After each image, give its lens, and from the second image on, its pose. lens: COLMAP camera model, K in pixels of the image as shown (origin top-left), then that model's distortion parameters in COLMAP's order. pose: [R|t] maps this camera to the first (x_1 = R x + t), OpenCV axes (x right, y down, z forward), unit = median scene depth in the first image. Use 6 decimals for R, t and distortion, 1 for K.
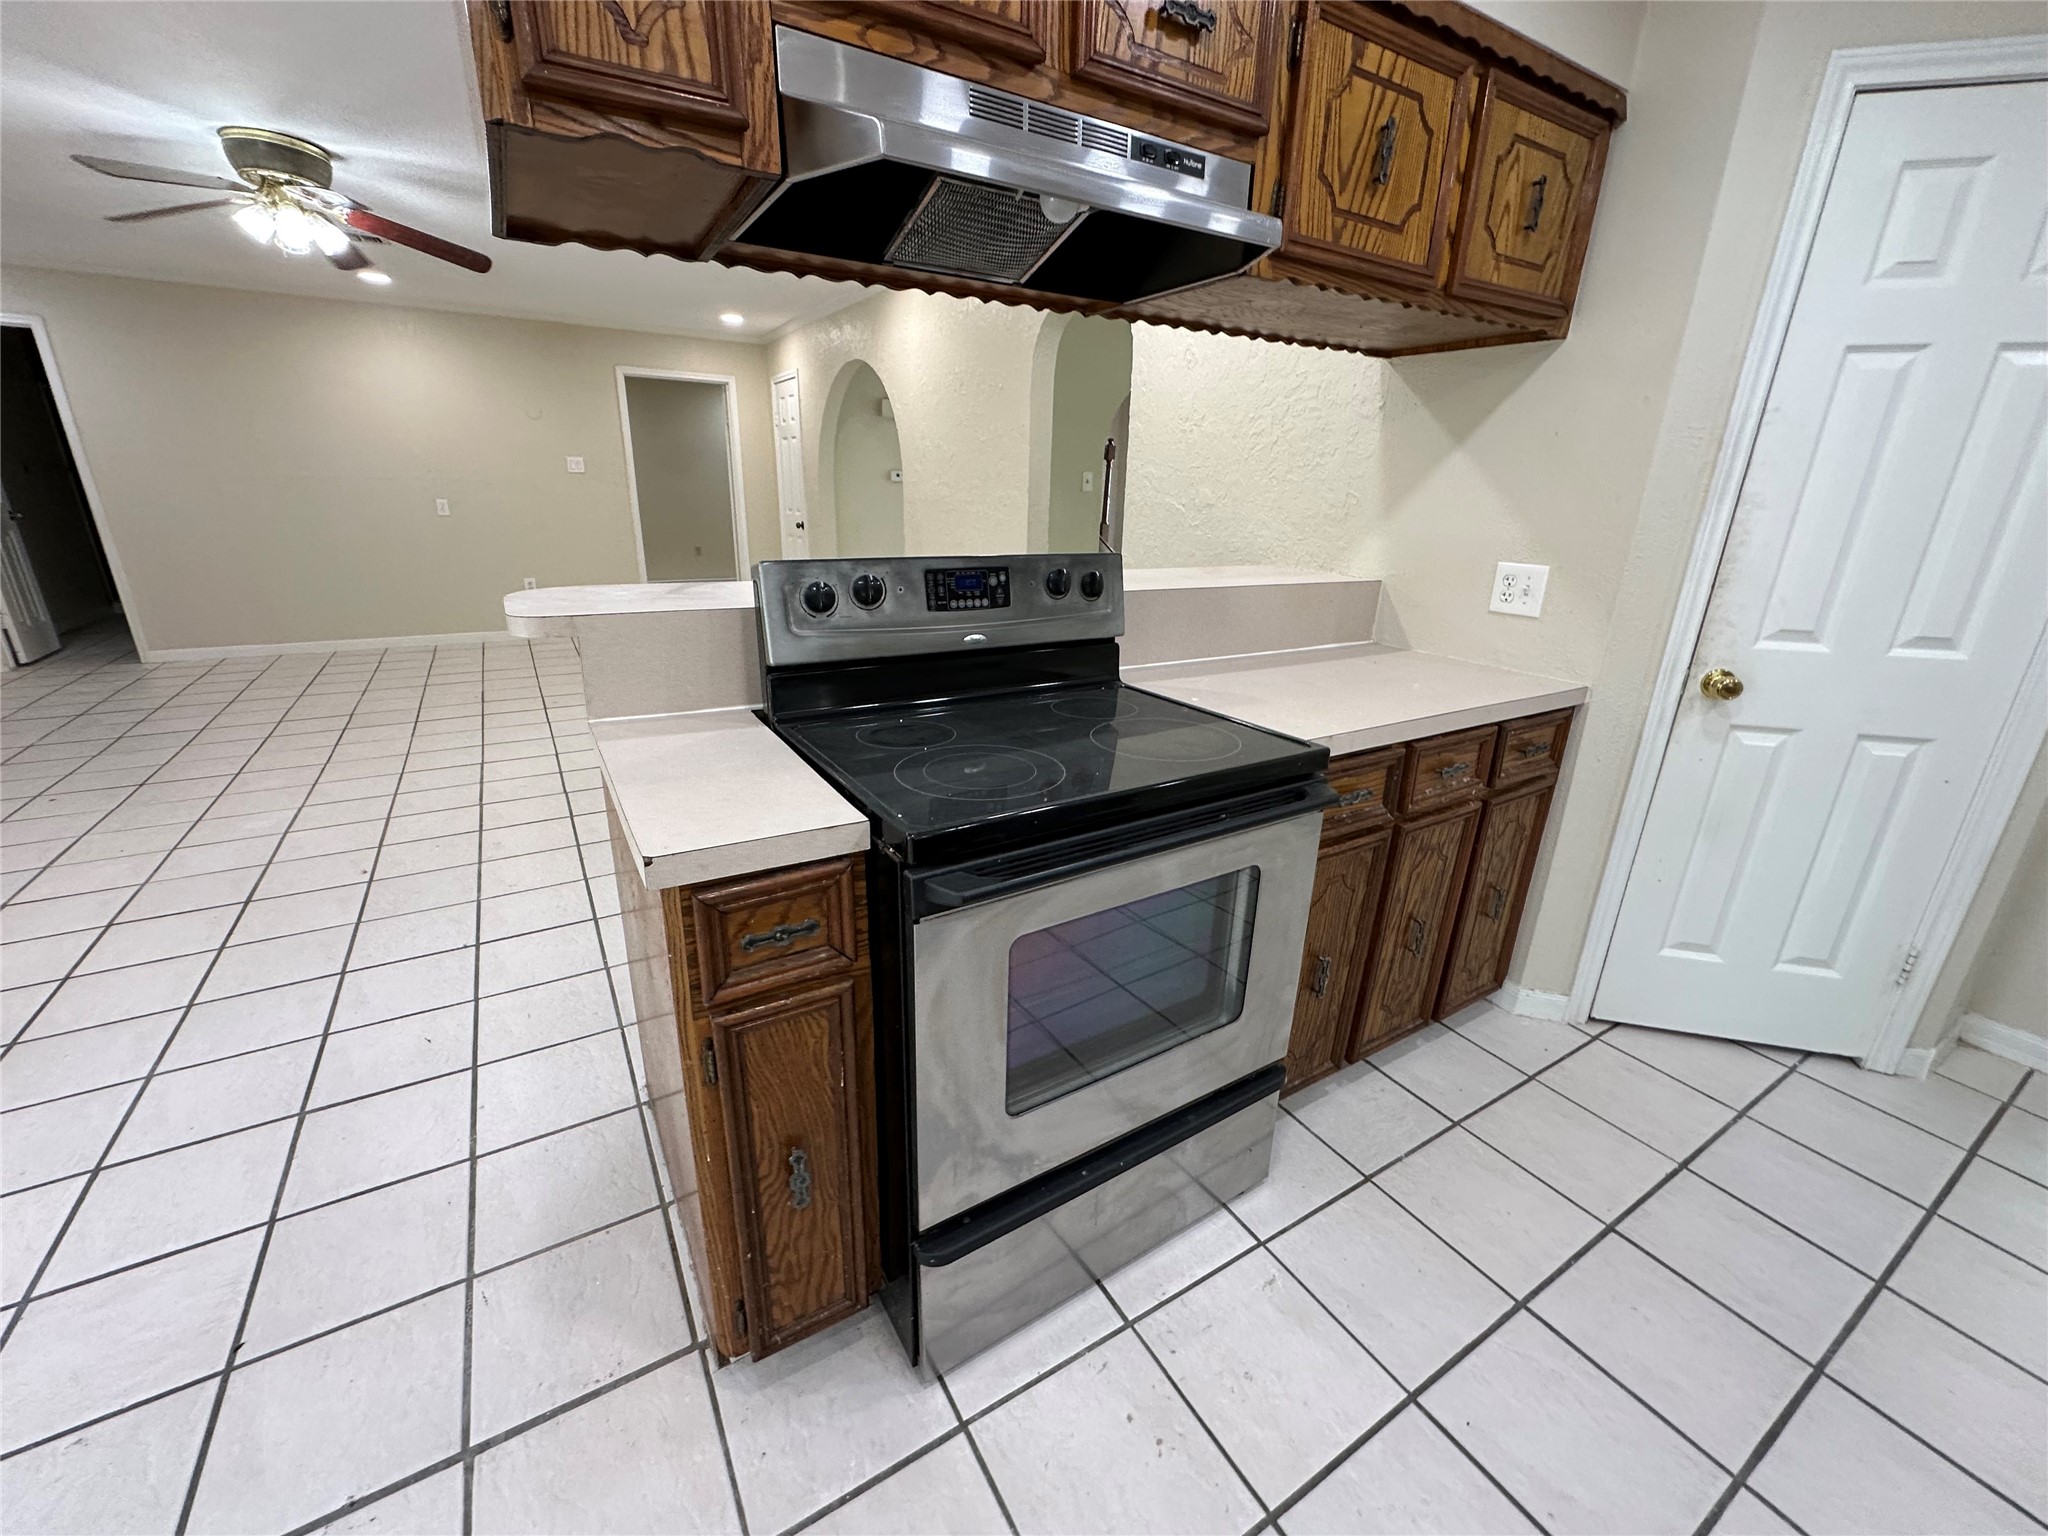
lens RADIAL K [[824.0, 0, 1024.0], [0, 824.0, 768.0], [0, 0, 1]] dist [0.001372, 0.000164]
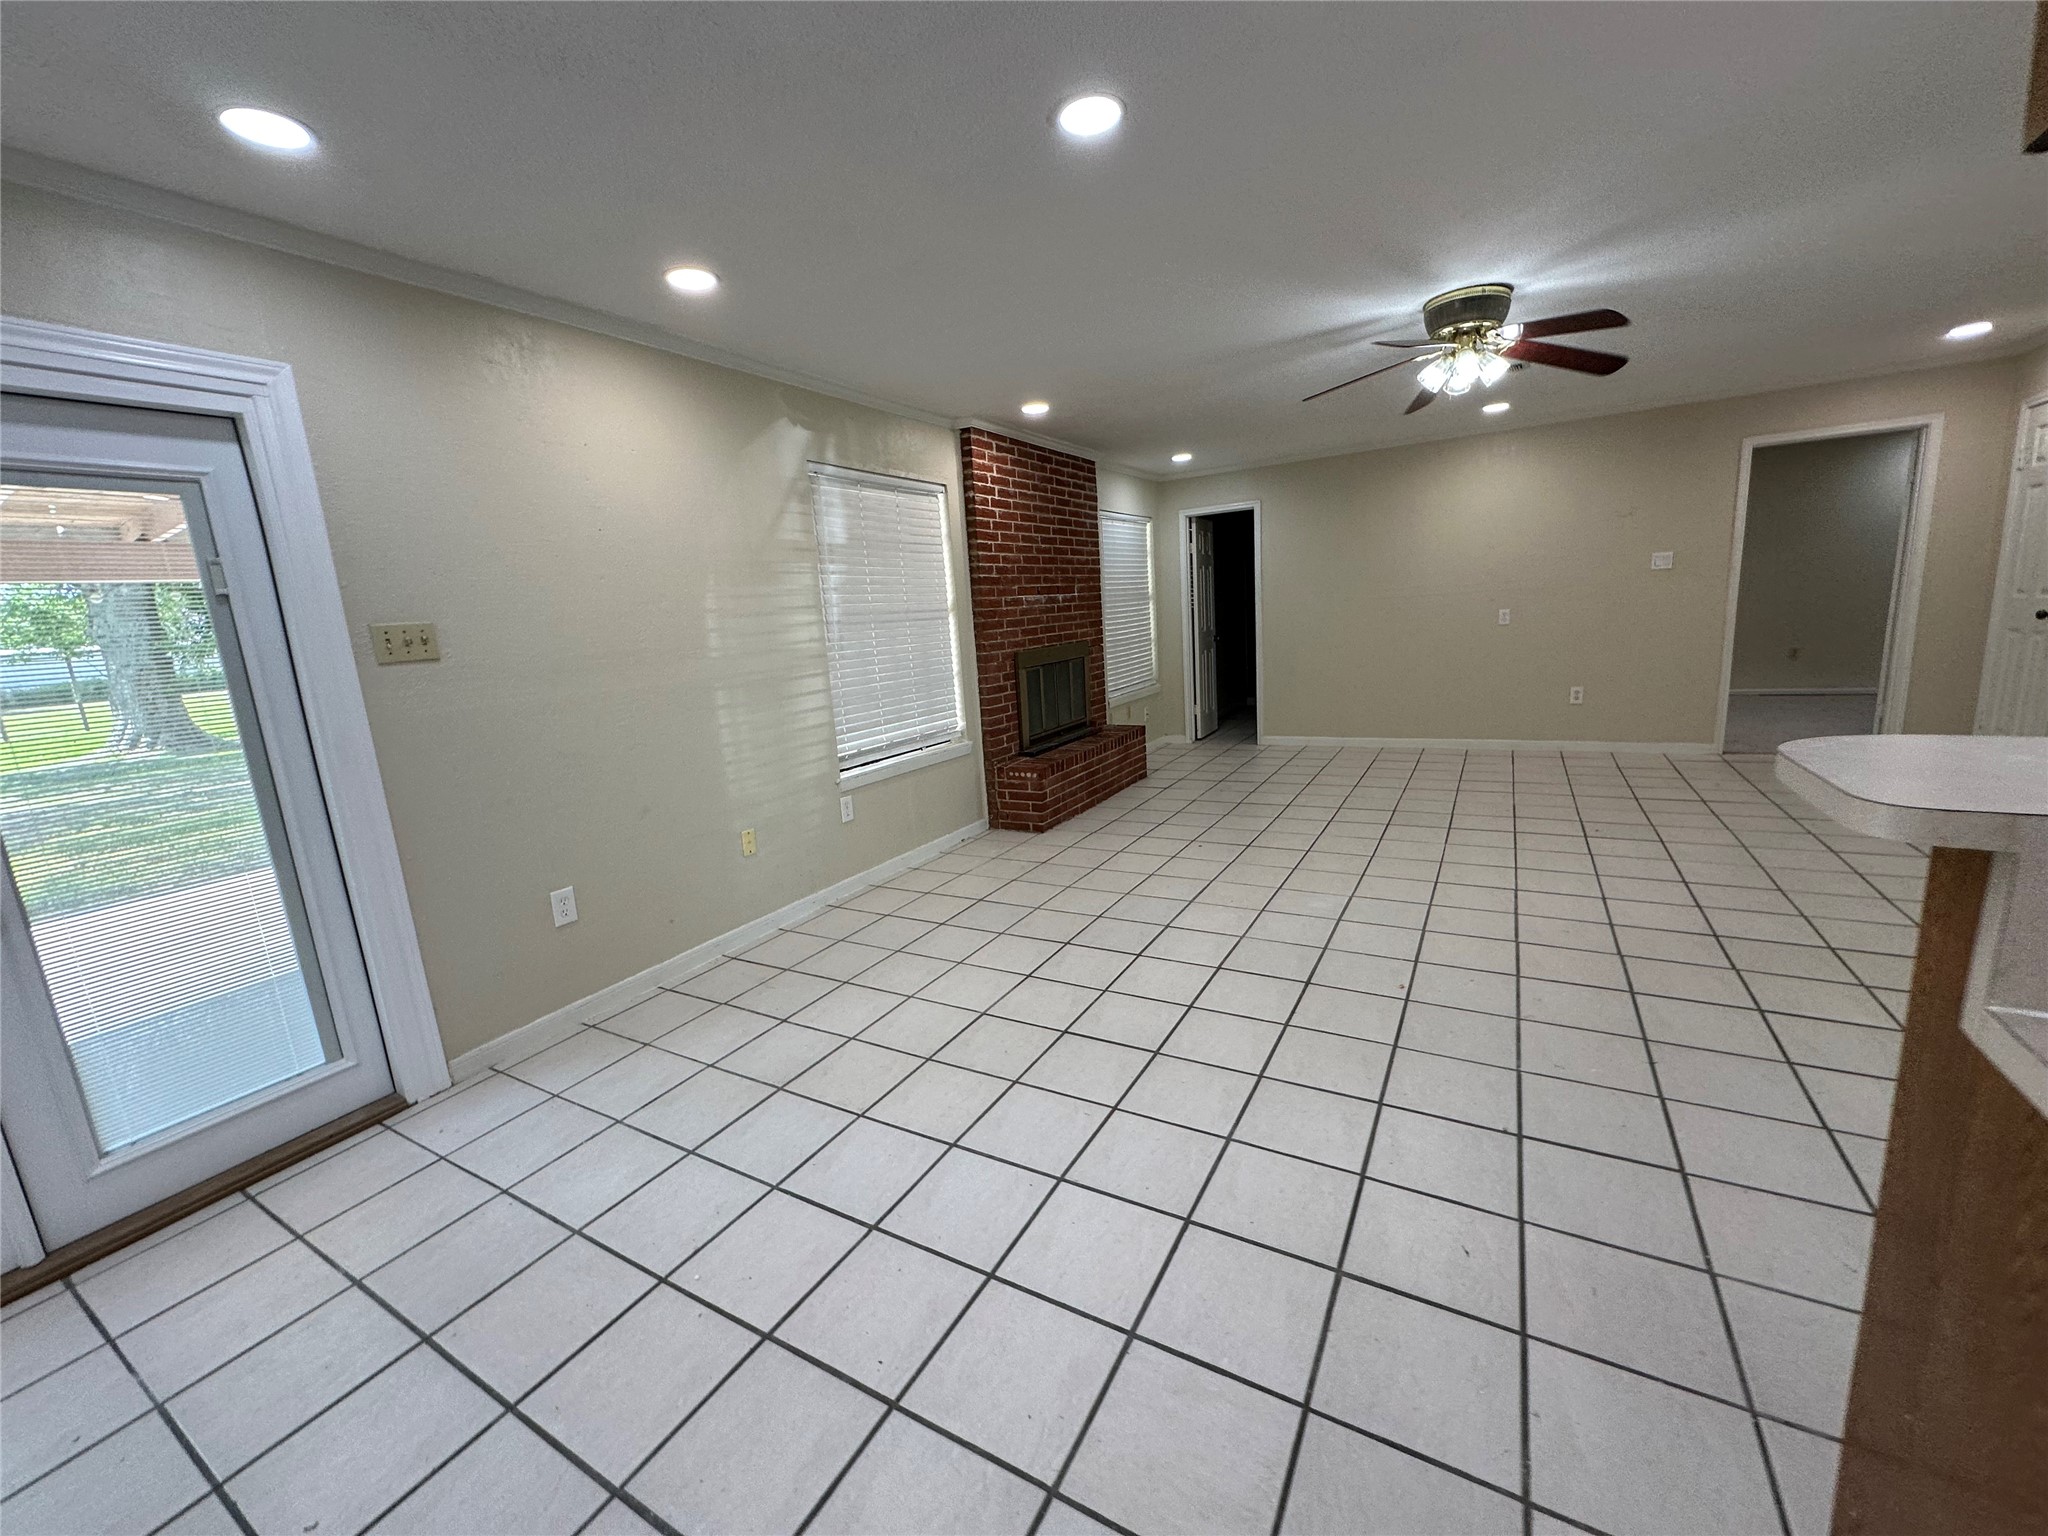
lens RADIAL K [[824.0, 0, 1024.0], [0, 824.0, 768.0], [0, 0, 1]] dist [0.001372, 0.000164]
pose [[0.477990, 0.110391, -0.871401, -0.132156], [-0.213066, 0.977014, 0.006897, -0.026545], [0.852132, 0.182369, 0.490523, 0.063861]]
